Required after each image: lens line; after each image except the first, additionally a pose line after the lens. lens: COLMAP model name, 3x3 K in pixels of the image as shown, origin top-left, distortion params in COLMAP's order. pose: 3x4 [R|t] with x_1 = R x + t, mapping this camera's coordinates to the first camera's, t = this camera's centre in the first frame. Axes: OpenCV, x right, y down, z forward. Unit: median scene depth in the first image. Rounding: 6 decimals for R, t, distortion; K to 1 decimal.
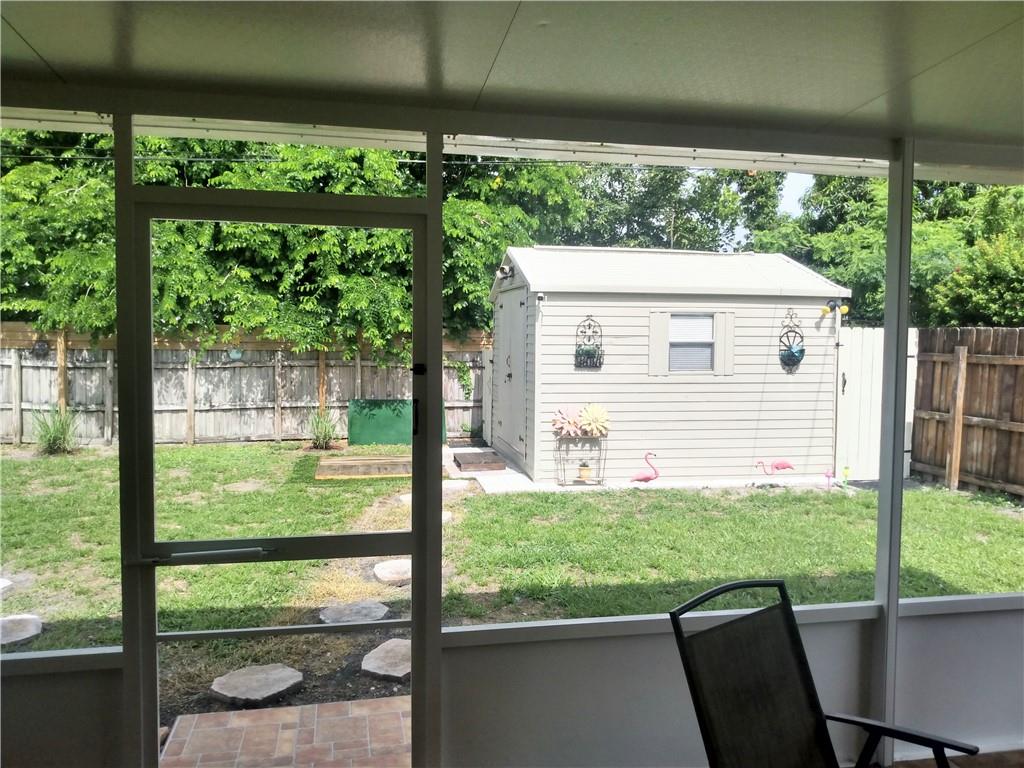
lens RADIAL K [[792.6, 0, 512.0], [0, 792.6, 384.0], [0, 0, 1]] dist [-0.039323, -0.000513]
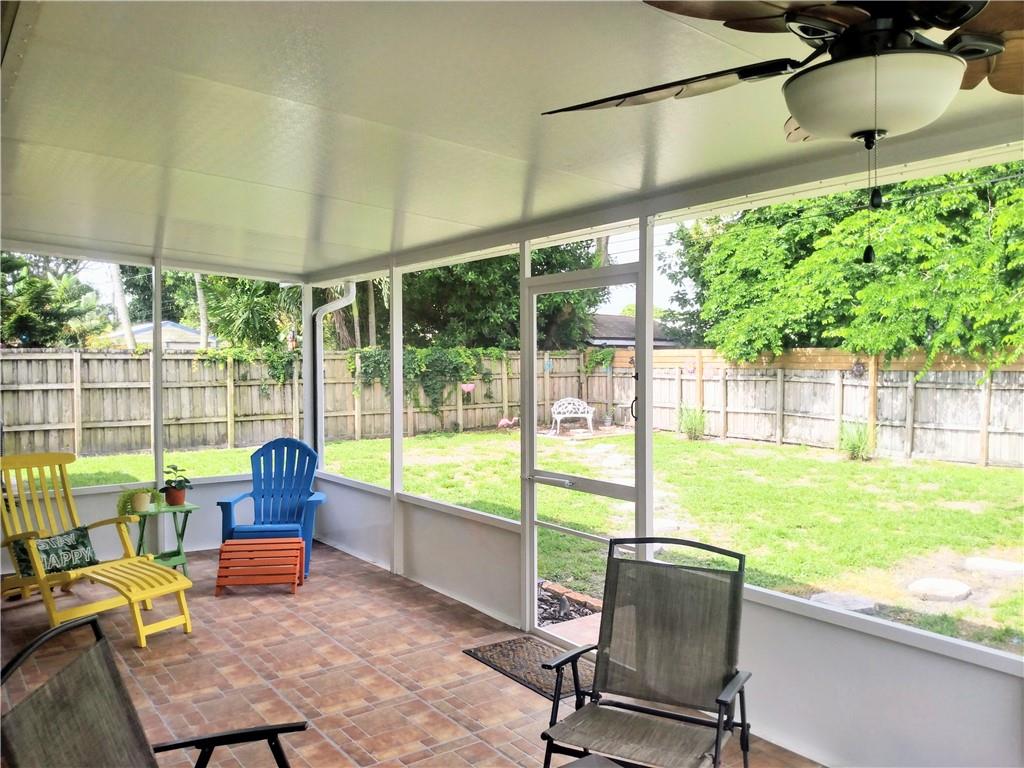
lens RADIAL K [[792.6, 0, 512.0], [0, 792.6, 384.0], [0, 0, 1]] dist [-0.039323, -0.000513]
pose [[0.417835, 0.012330, -0.908439, 0.246209], [-0.041997, 0.999101, -0.005756, 0.004143], [0.907552, 0.040557, 0.417977, 0.043647]]
